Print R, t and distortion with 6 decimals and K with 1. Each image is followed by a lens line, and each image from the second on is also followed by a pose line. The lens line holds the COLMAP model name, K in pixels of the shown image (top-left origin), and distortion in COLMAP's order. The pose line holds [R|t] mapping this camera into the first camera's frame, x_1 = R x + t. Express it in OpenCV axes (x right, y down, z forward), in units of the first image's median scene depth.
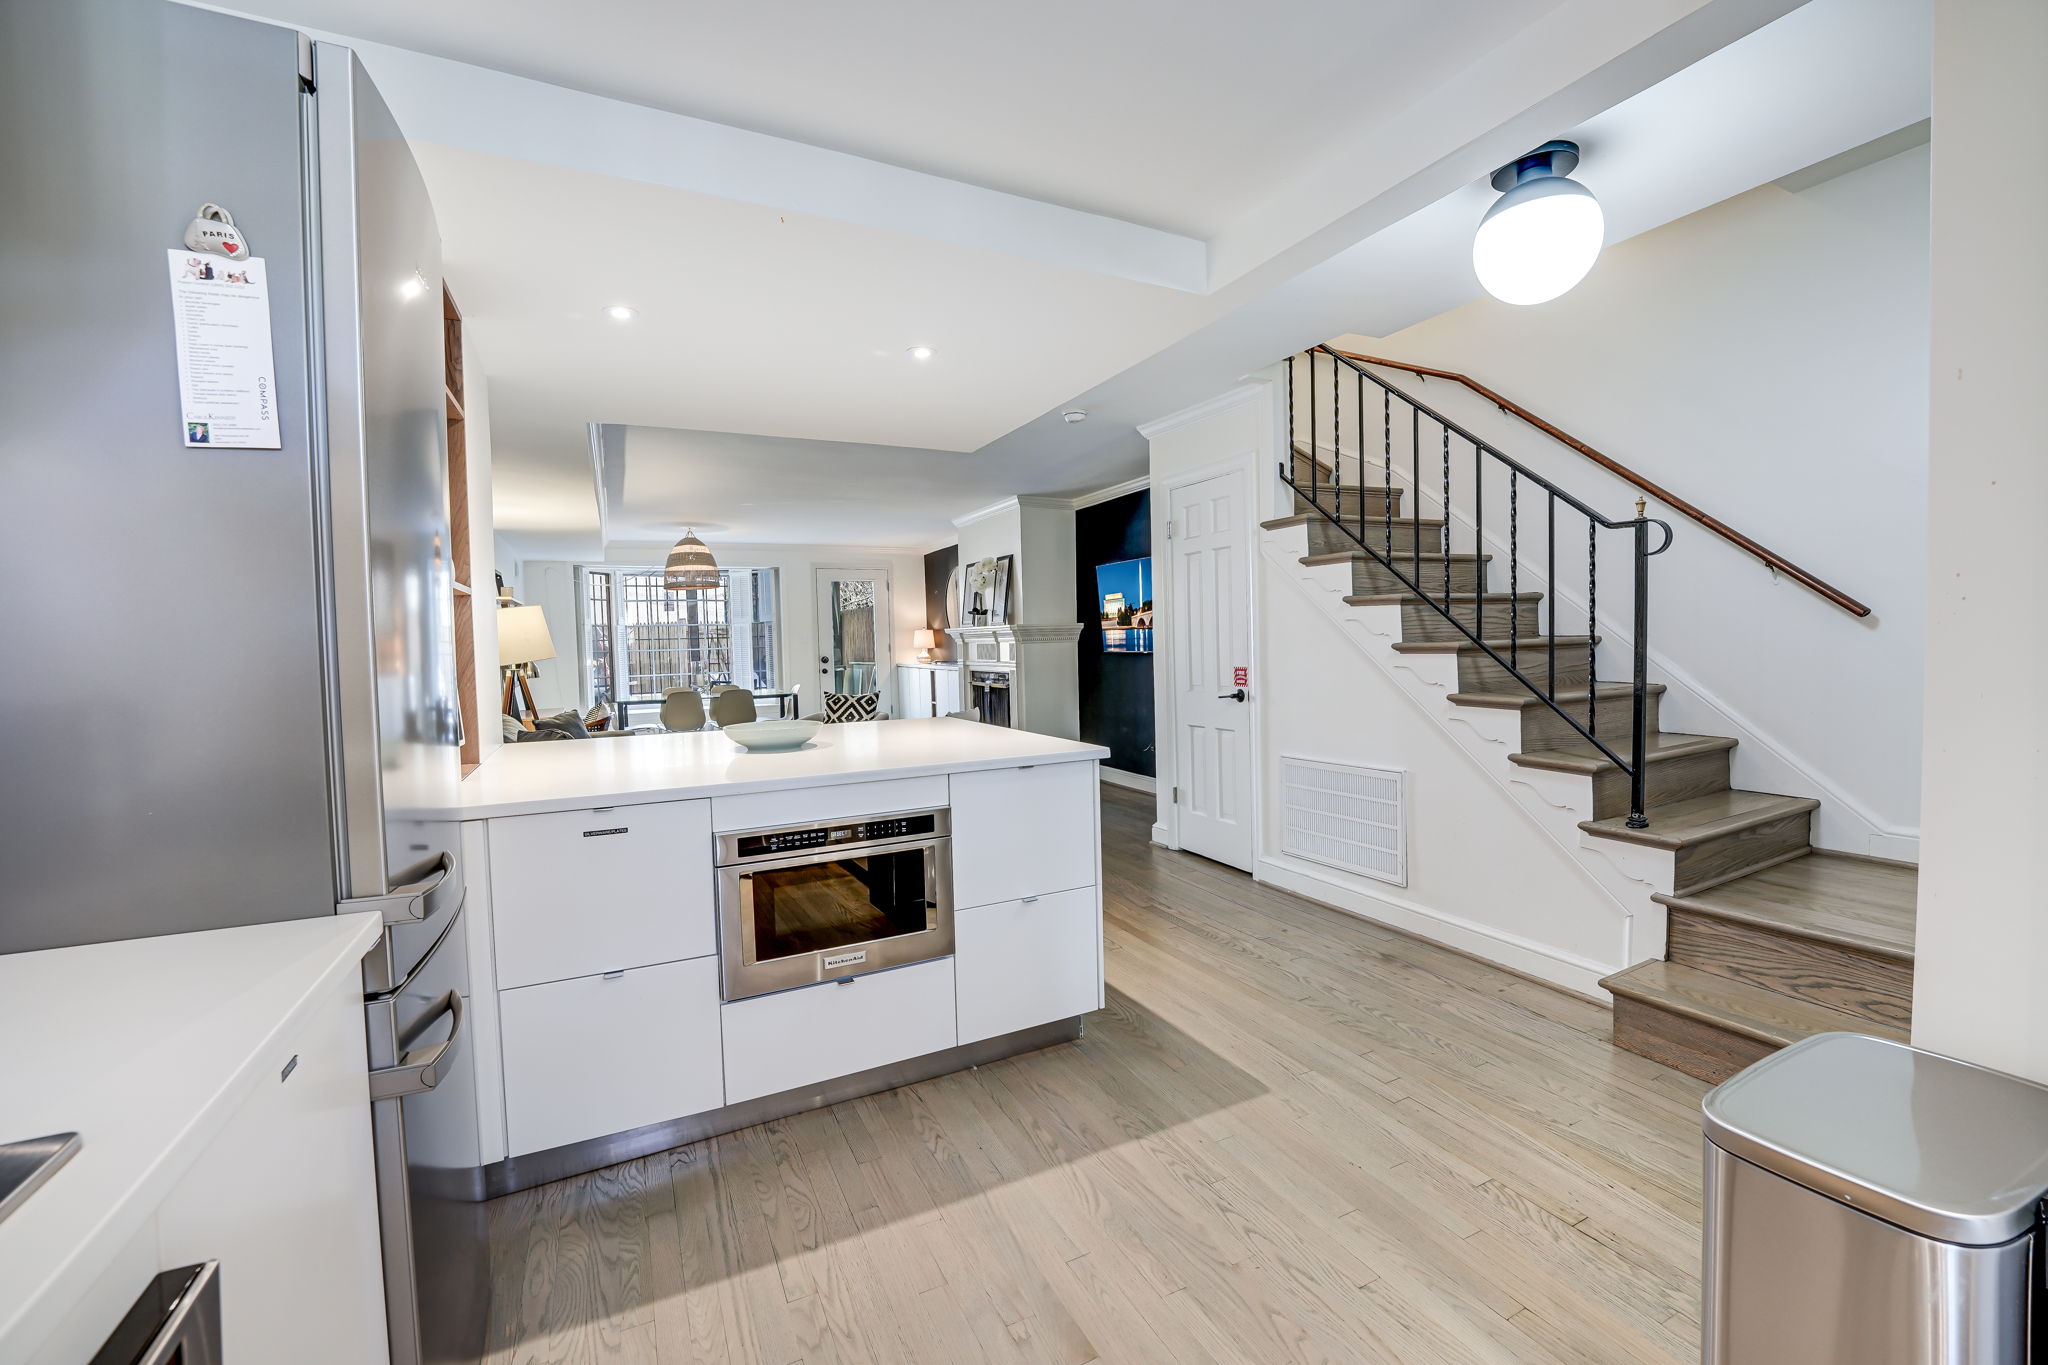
lens RADIAL K [[829.7, 0, 1023.1], [0, 829.7, 675.1], [0, 0, 1]] dist [-0.024881, 0.001991]
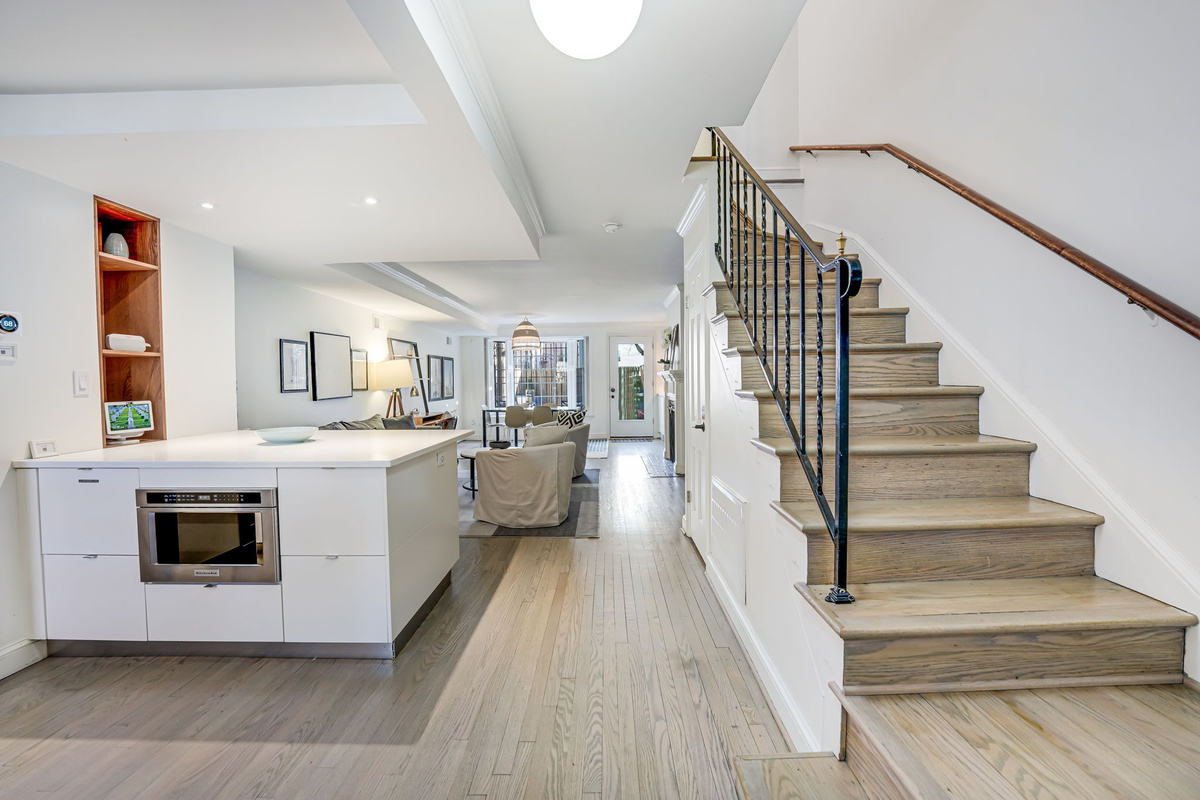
lens RADIAL K [[486.2, 0, 599.3], [0, 486.2, 396.9], [0, 0, 1]] dist [-0.024881, 0.001991]
pose [[0.889863, 0.029492, -0.455273, 0.859672], [-0.030926, 0.999512, 0.004300, -0.037494], [0.455178, 0.010254, 0.890342, 0.464991]]
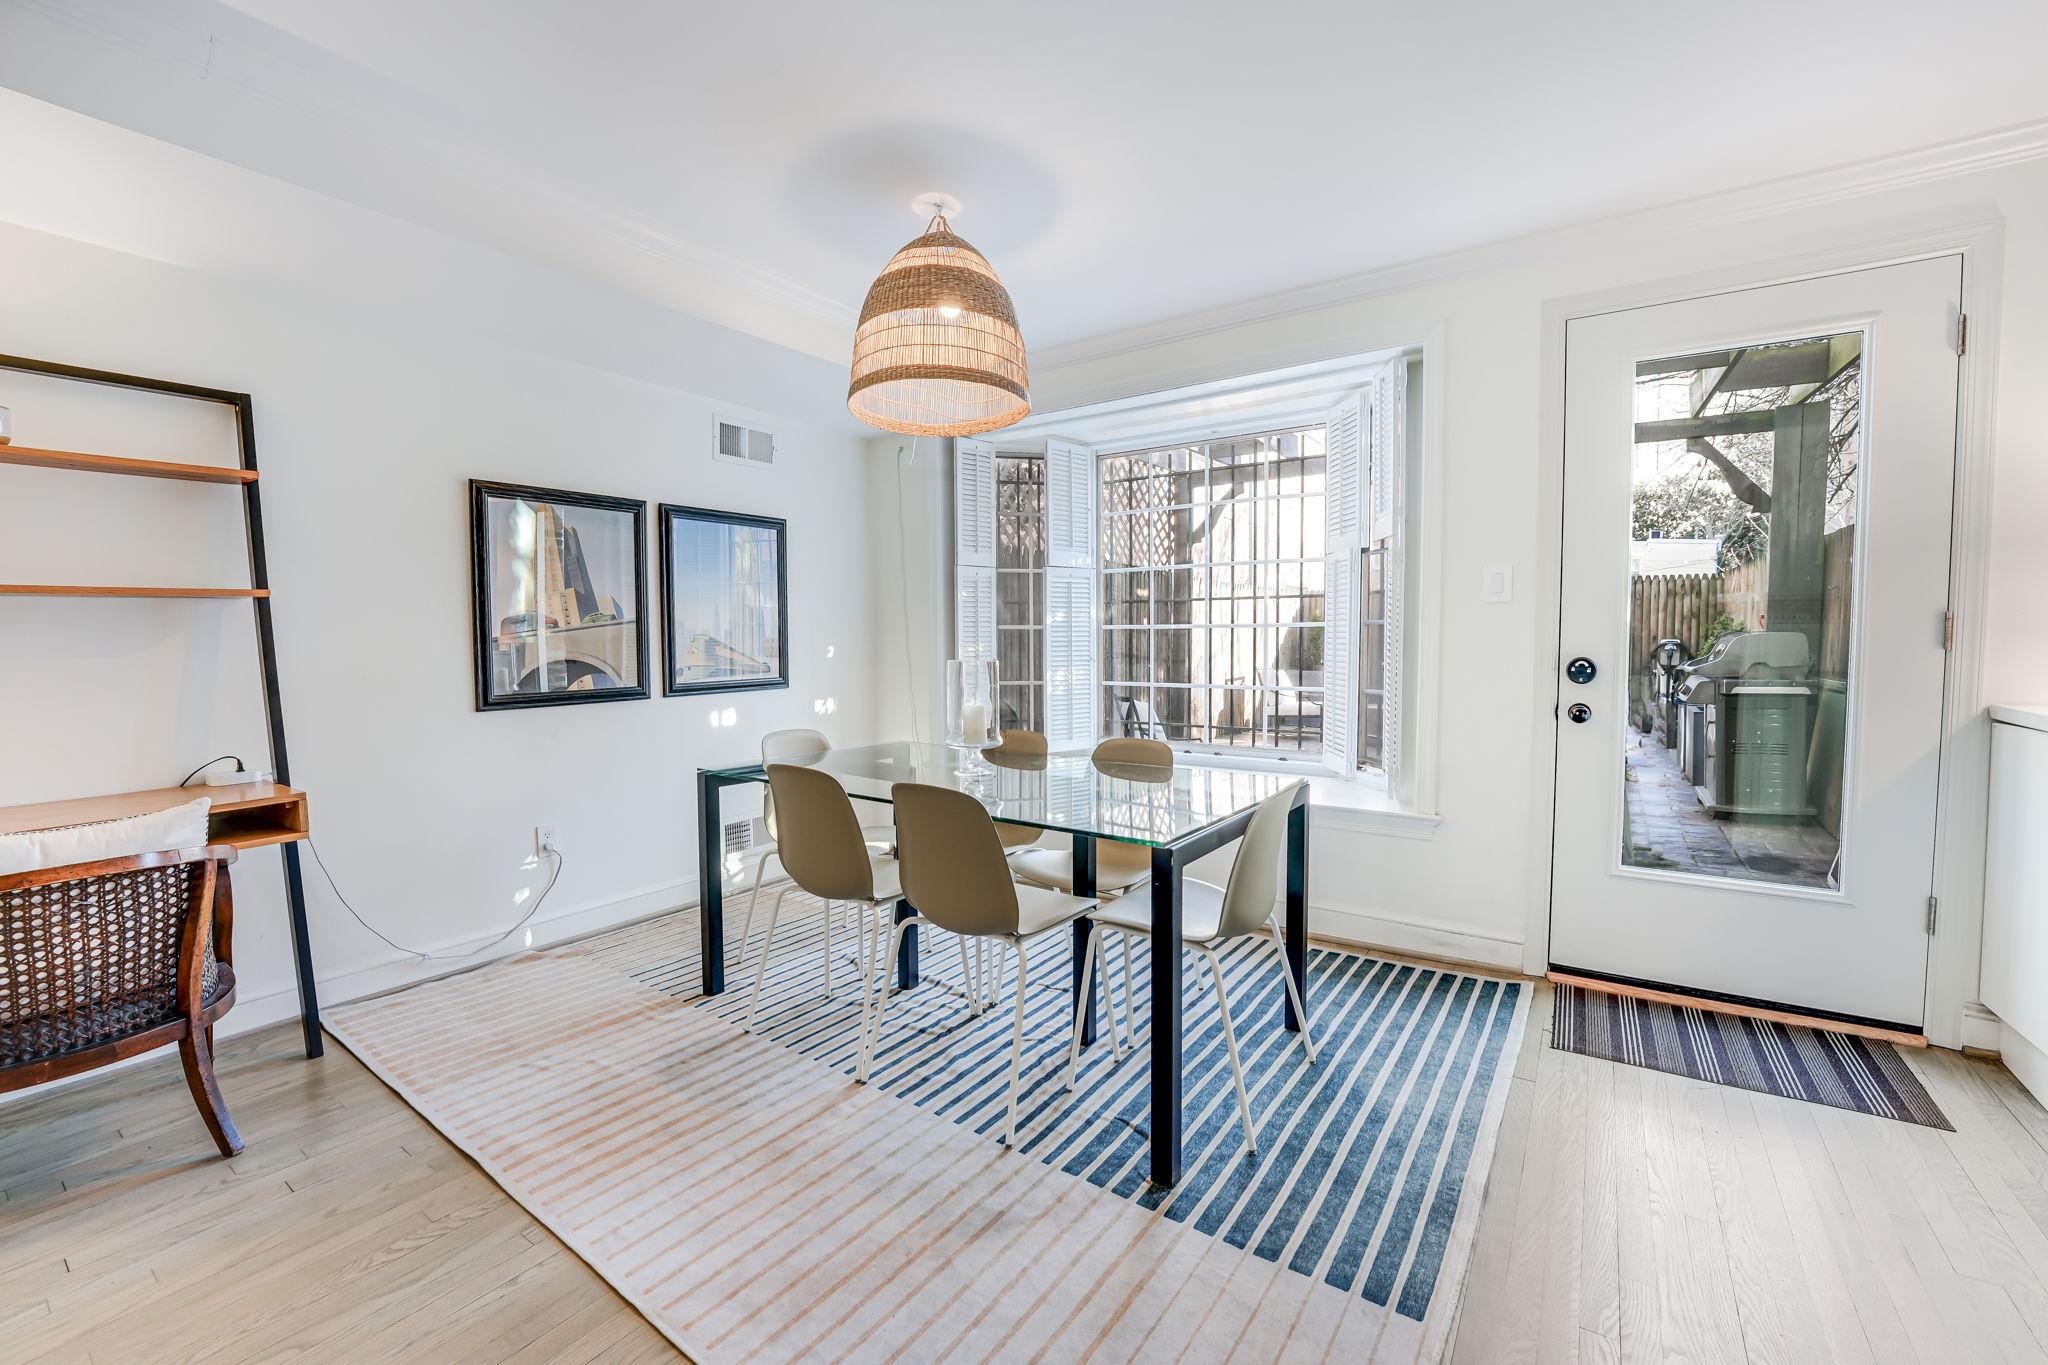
lens RADIAL K [[855.6, 0, 1029.2], [0, 855.6, 688.2], [0, 0, 1]] dist [-0.023049, 0.000345]
pose [[0.487838, 0.062628, -0.870685, -0.422780], [-0.045653, 0.997889, 0.046199, -0.078806], [0.871740, 0.017212, 0.489667, 3.274262]]
